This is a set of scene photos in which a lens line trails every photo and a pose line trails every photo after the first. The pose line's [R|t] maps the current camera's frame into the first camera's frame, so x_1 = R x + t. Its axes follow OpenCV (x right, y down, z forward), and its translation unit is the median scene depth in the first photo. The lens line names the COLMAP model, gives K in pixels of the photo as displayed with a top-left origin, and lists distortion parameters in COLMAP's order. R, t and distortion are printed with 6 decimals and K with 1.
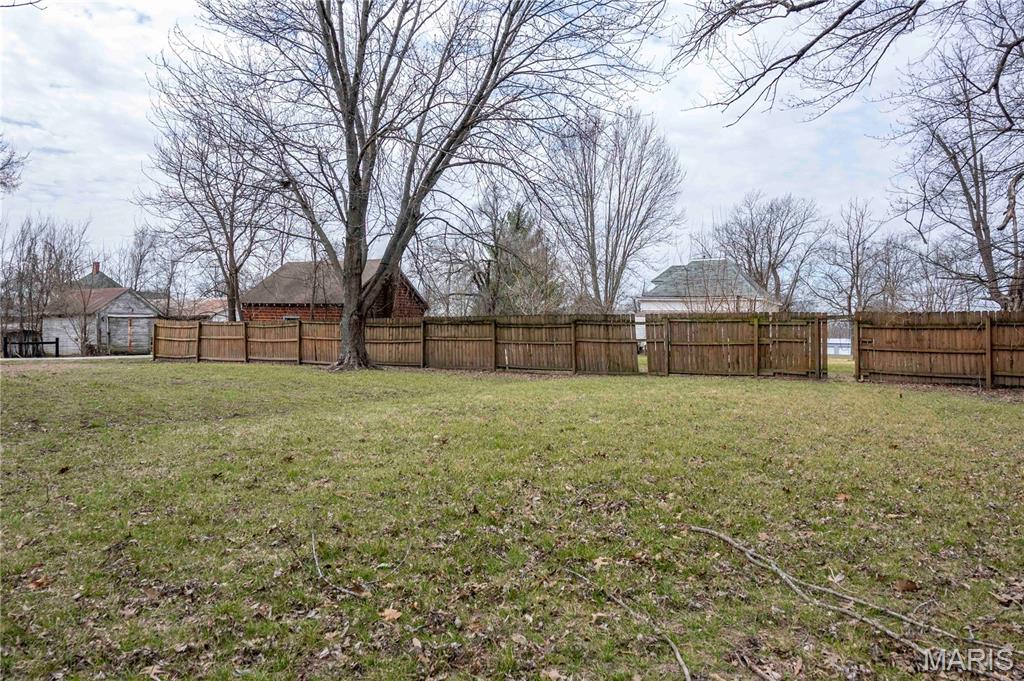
lens RADIAL K [[700.5, 0, 536.1], [0, 700.5, 343.6], [0, 0, 1]] dist [0.004283, 0.000887]
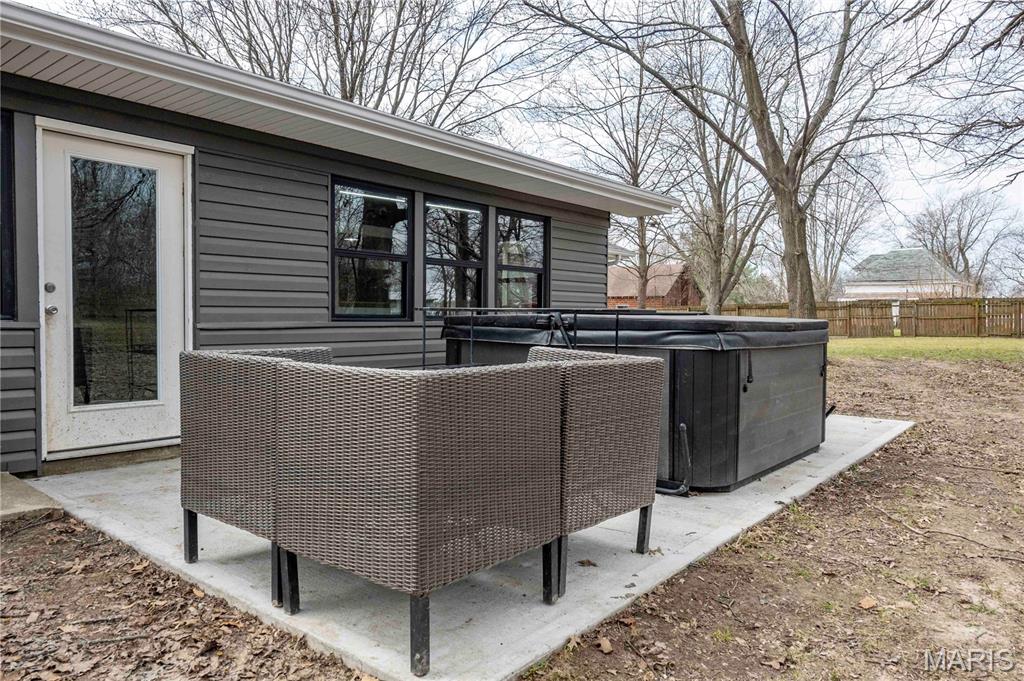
lens RADIAL K [[710.9, 0, 512.0], [0, 710.9, 340.5], [0, 0, 1]] dist [-0.005980, -0.003980]
pose [[0.976175, -0.007902, -0.216839, -0.147783], [0.012460, 0.999729, 0.019662, 0.003123], [0.216625, -0.021896, 0.976009, -0.326277]]
